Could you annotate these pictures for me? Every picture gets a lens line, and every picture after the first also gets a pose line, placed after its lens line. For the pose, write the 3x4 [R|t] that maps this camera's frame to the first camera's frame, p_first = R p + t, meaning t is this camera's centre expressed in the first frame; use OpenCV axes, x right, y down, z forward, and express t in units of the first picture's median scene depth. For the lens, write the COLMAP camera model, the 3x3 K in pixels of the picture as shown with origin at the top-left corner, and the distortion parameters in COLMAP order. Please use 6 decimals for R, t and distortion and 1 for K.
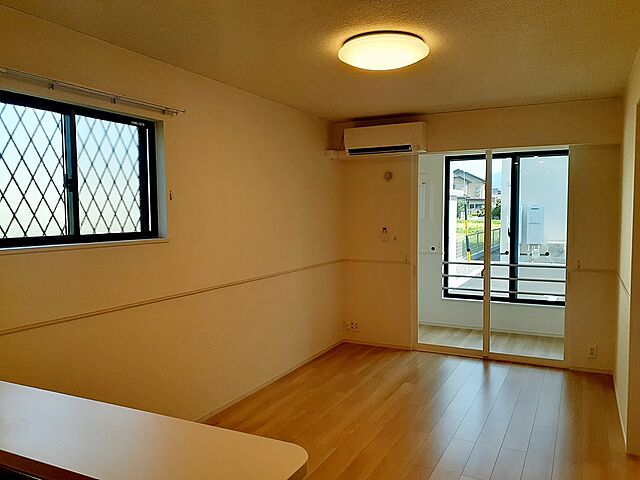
lens RADIAL K [[520.1, 0, 317.0], [0, 520.1, 236.3], [0, 0, 1]] dist [0.001904, -0.036369]
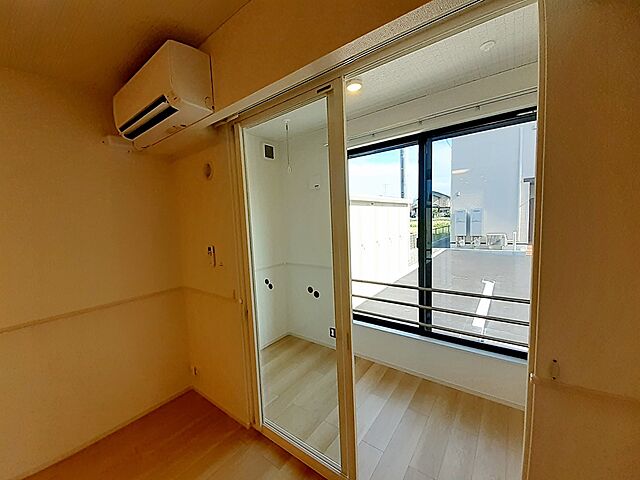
lens RADIAL K [[254.0, 0, 319.9], [0, 254.0, 240.2], [0, 0, 1]] dist [0.001170, -0.000023]
pose [[0.984858, -0.024778, -0.171581, 0.332677], [0.031417, 0.998855, 0.036090, -0.034992], [0.170490, -0.040934, 0.984509, 0.699970]]
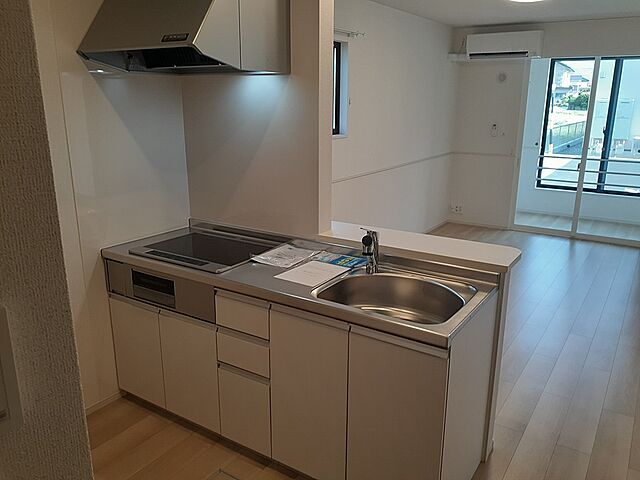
lens RADIAL K [[520.1, 0, 323.2], [0, 520.1, 246.7], [0, 0, 1]] dist [0.001904, -0.036369]
pose [[0.994423, 0.038727, -0.098097, -0.124239], [-0.014965, 0.972544, 0.232239, -0.015390], [0.104398, -0.229475, 0.967699, -0.217551]]
